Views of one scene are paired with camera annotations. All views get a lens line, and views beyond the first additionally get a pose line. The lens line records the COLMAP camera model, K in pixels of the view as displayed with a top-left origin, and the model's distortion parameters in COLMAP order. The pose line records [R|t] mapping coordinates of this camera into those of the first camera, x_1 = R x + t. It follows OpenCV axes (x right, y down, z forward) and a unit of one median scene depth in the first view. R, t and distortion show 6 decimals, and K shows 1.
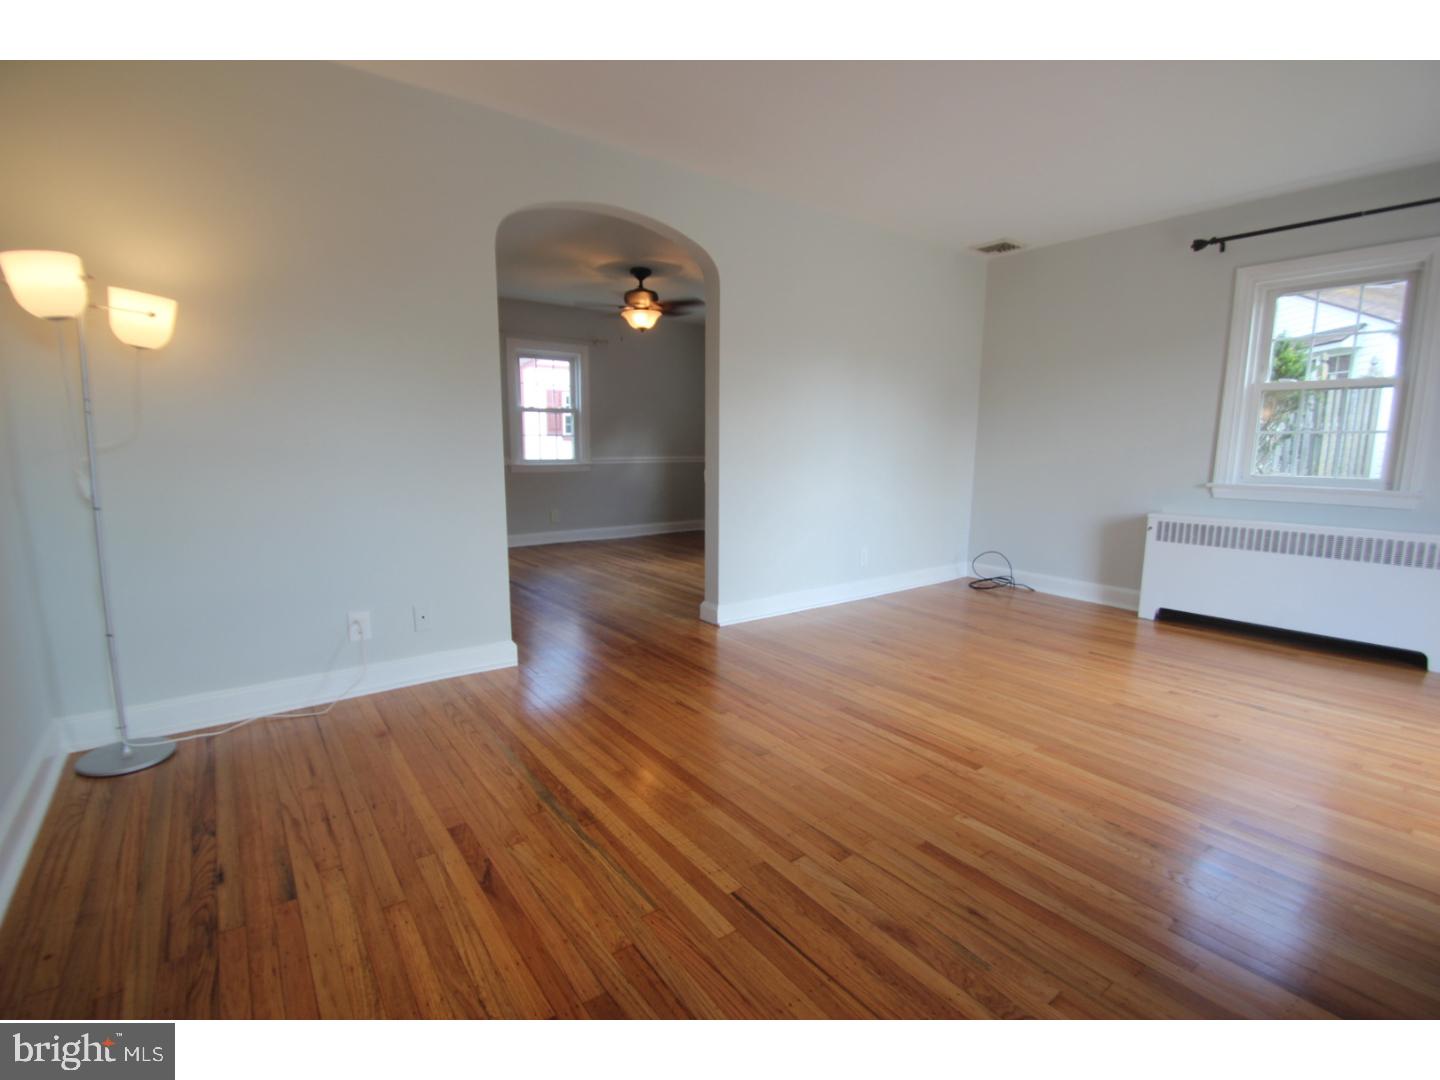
lens RADIAL K [[675.3, 0, 712.6], [0, 675.3, 535.6], [0, 0, 1]] dist [0.002274, -0.000317]
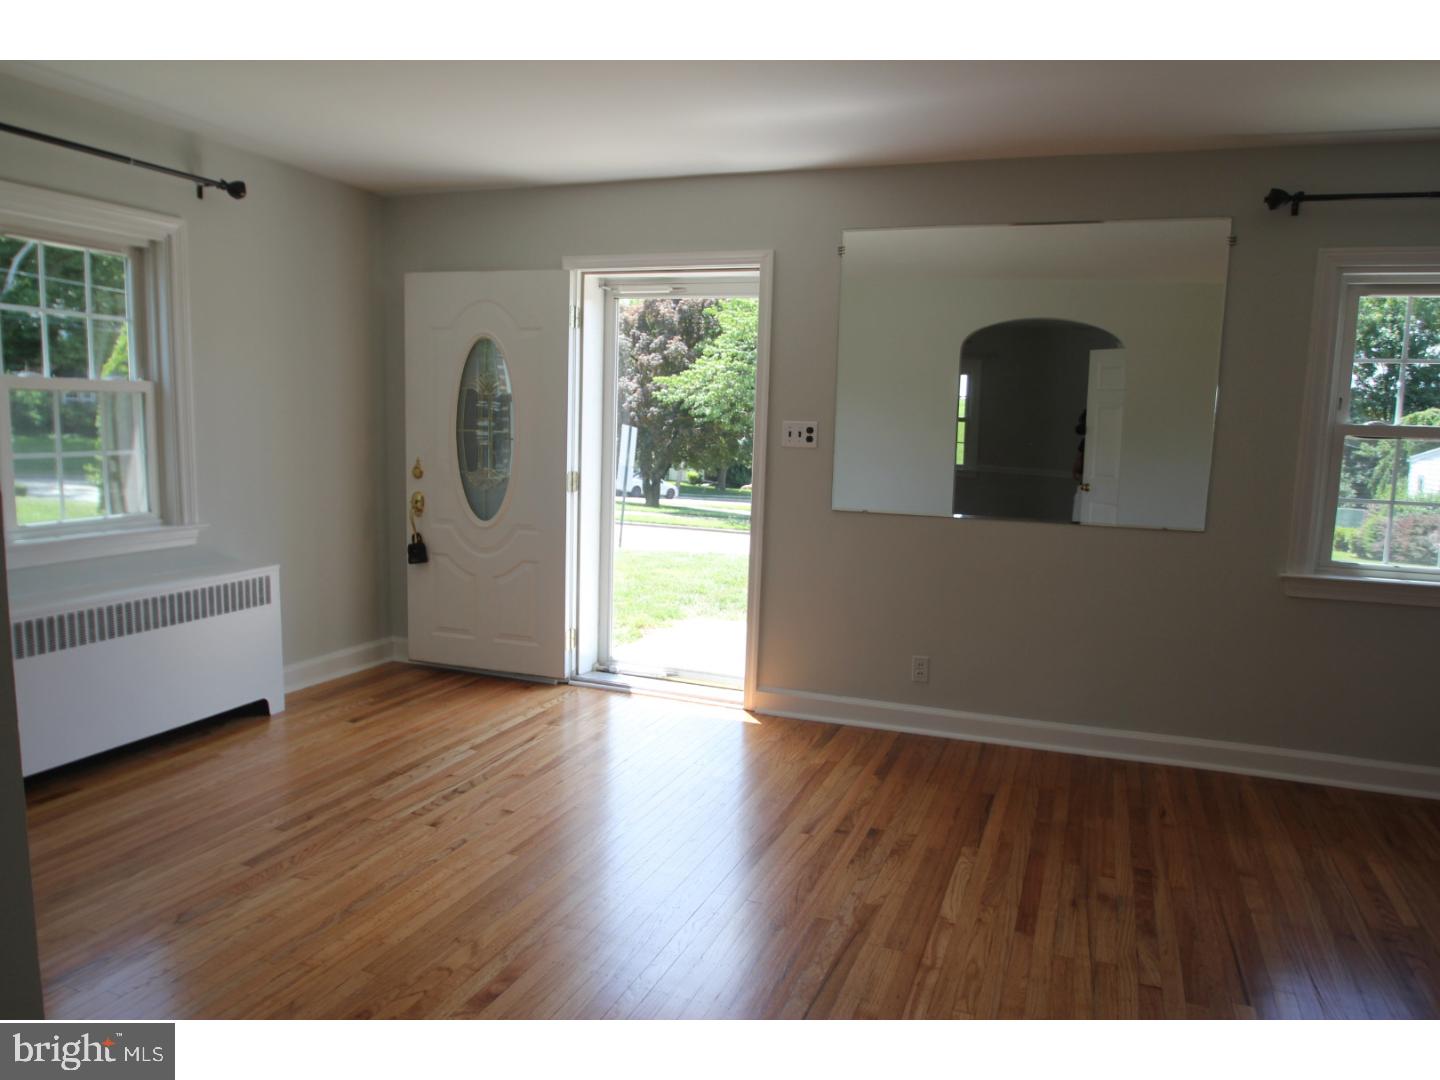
lens RADIAL K [[1018.9, 0, 713.4], [0, 1018.9, 546.7], [0, 0, 1]] dist [-0.002763, 0.001499]
pose [[-0.515402, -0.145945, 0.844429, -0.372831], [0.080695, 0.972747, 0.217375, -0.271554], [-0.853141, 0.180177, -0.489579, 1.133158]]
